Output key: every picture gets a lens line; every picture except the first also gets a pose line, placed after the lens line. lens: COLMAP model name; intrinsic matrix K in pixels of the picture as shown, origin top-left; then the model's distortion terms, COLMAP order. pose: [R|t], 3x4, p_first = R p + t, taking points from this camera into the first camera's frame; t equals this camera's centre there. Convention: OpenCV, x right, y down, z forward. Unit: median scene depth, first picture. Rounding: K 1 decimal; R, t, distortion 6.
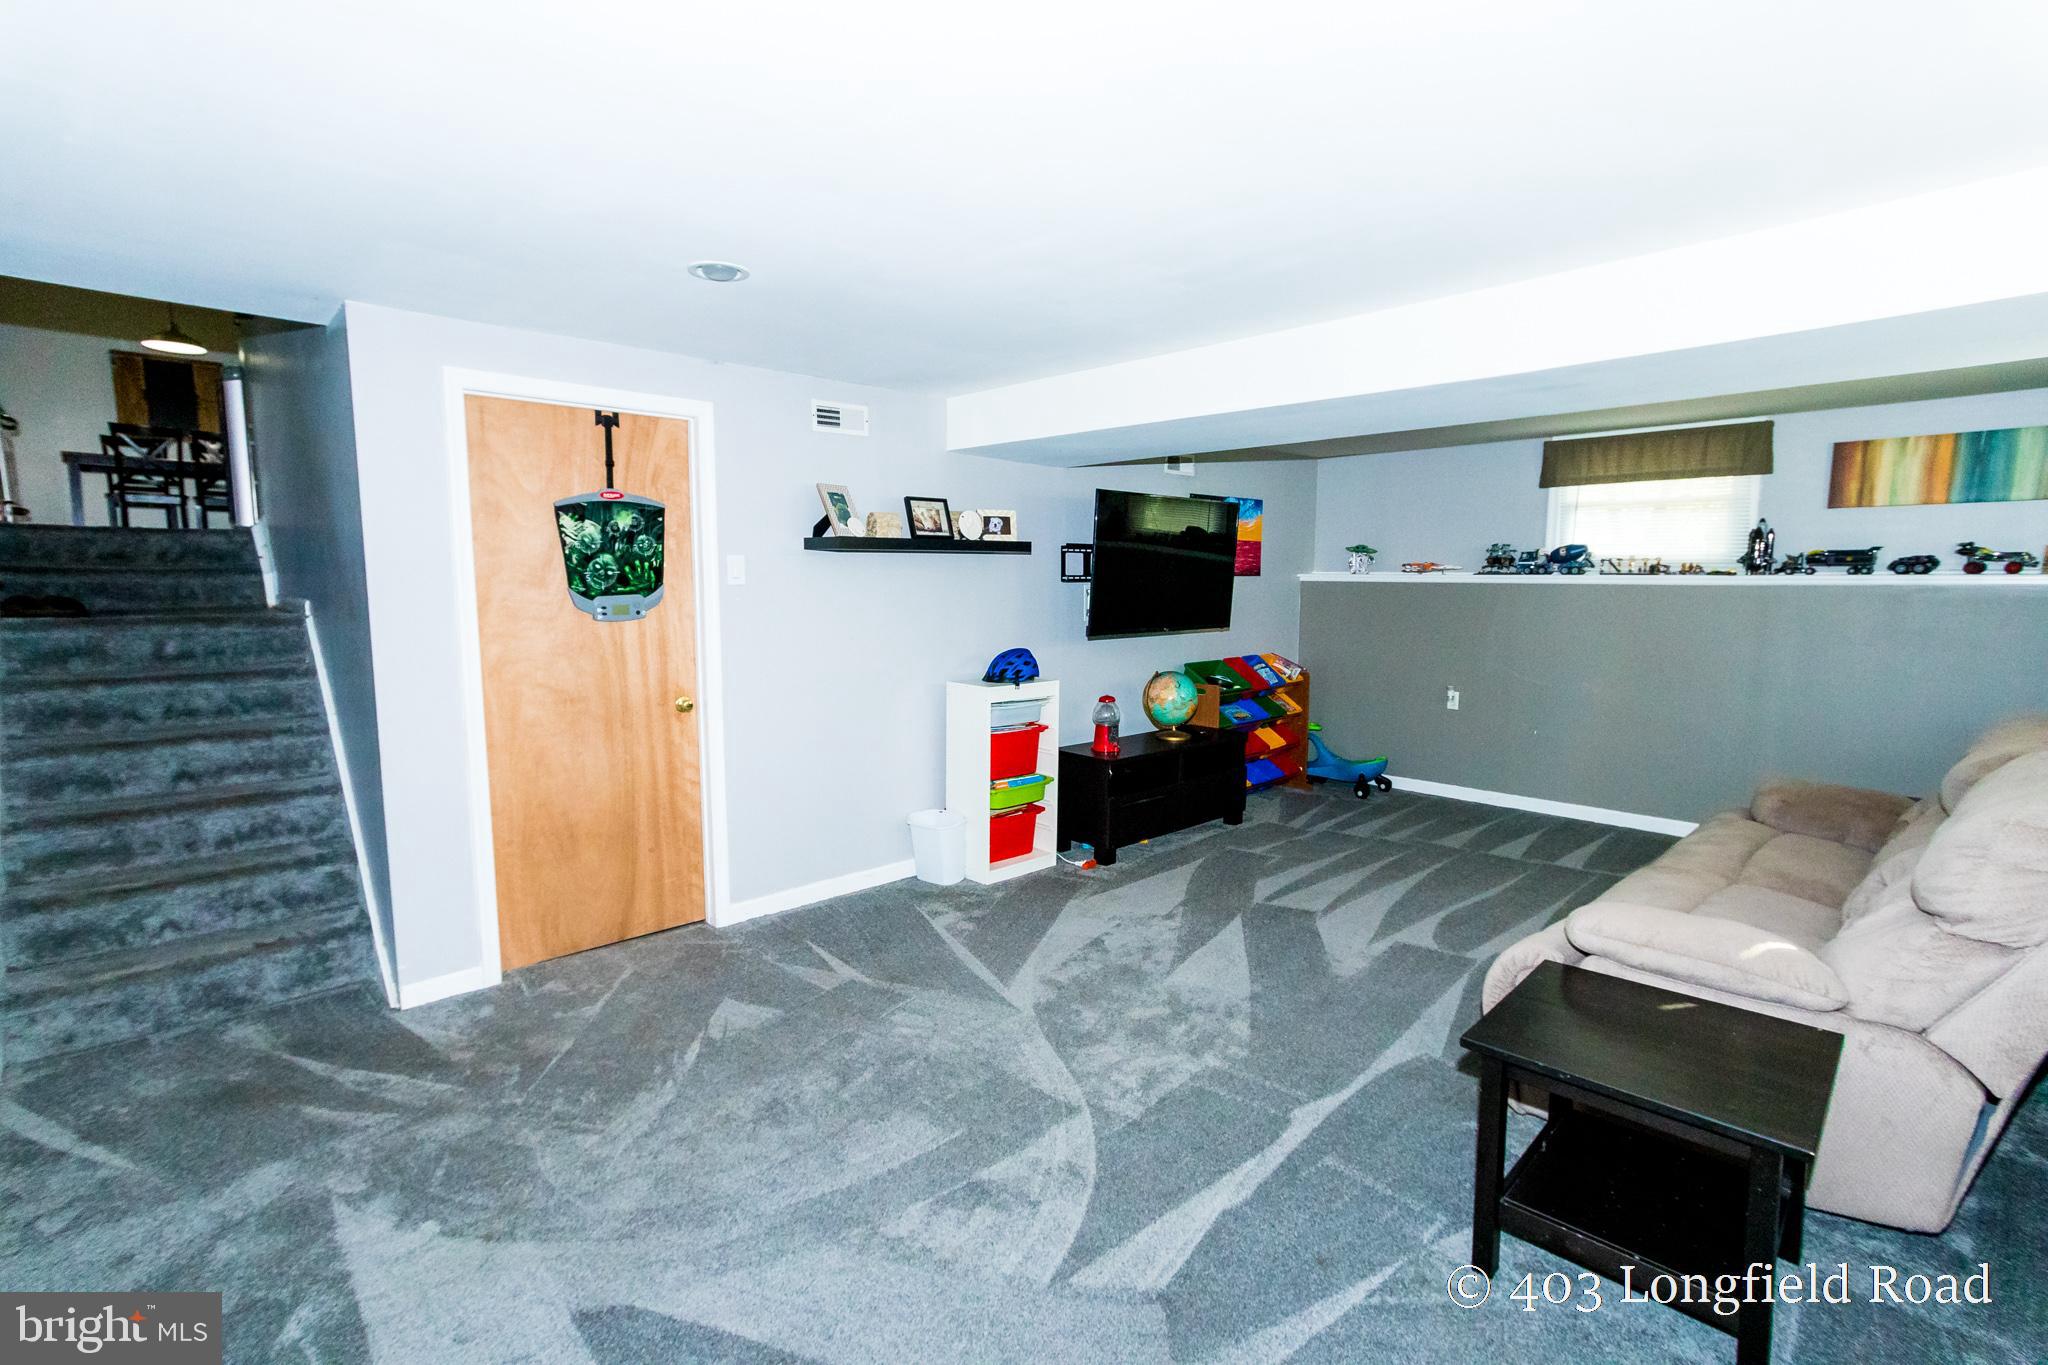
lens RADIAL K [[931.5, 0, 1015.0], [0, 931.5, 683.5], [0, 0, 1]] dist [0.001684, 0.000284]
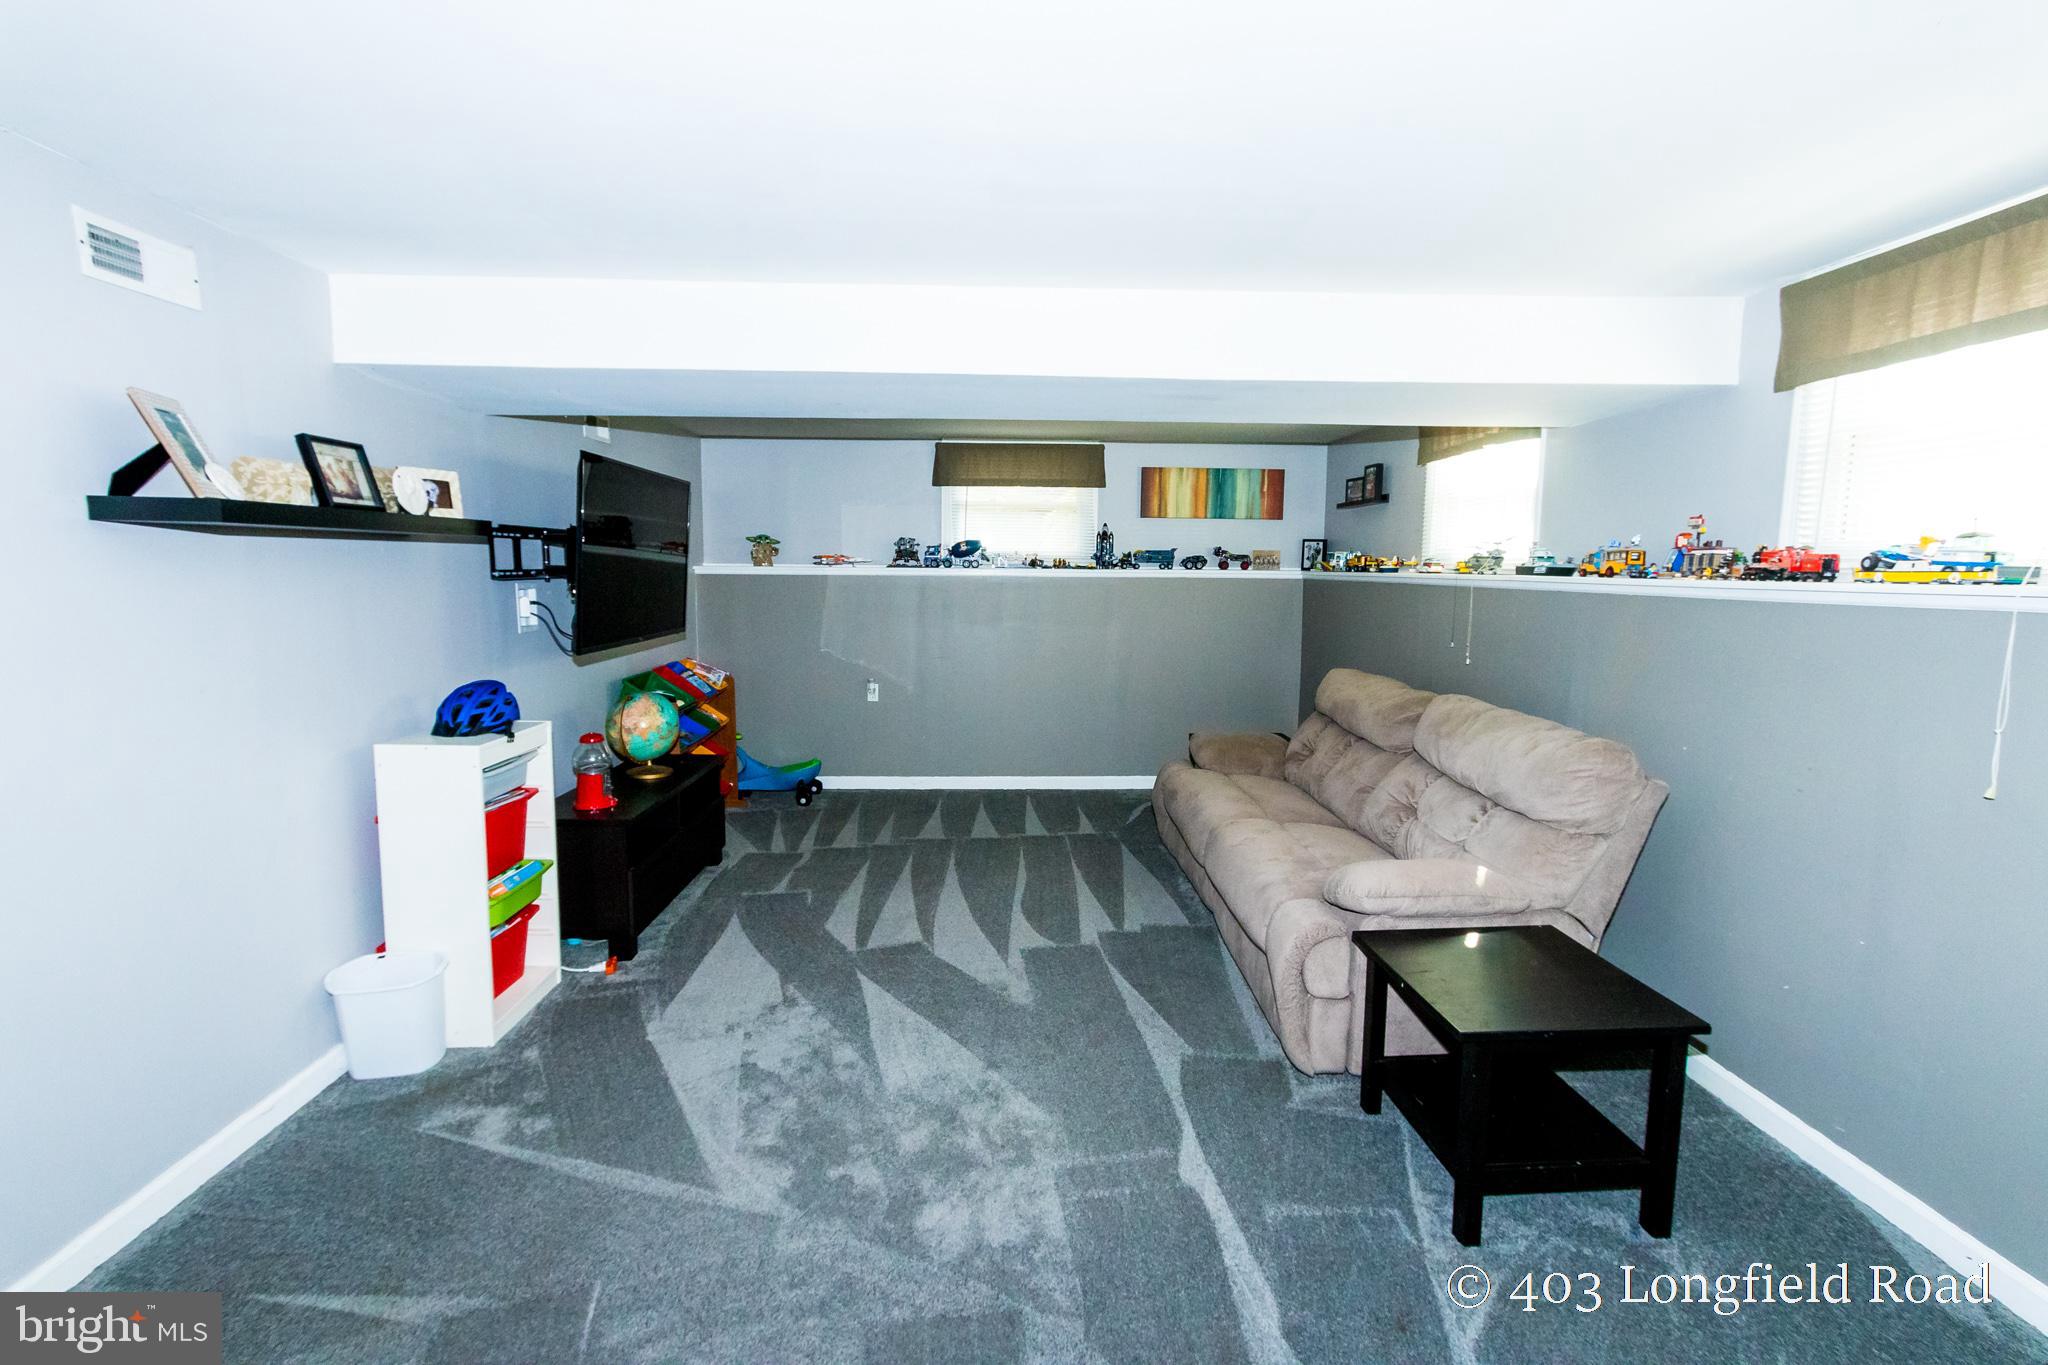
lens RADIAL K [[940.2, 0, 1024.0], [0, 940.2, 682.5], [0, 0, 1]] dist [-0.045291, 0.032474]
pose [[0.669401, -0.088232, 0.737643, -0.227210], [0.080002, 0.995710, 0.046500, -0.036224], [-0.738581, 0.027885, 0.673588, 0.267093]]
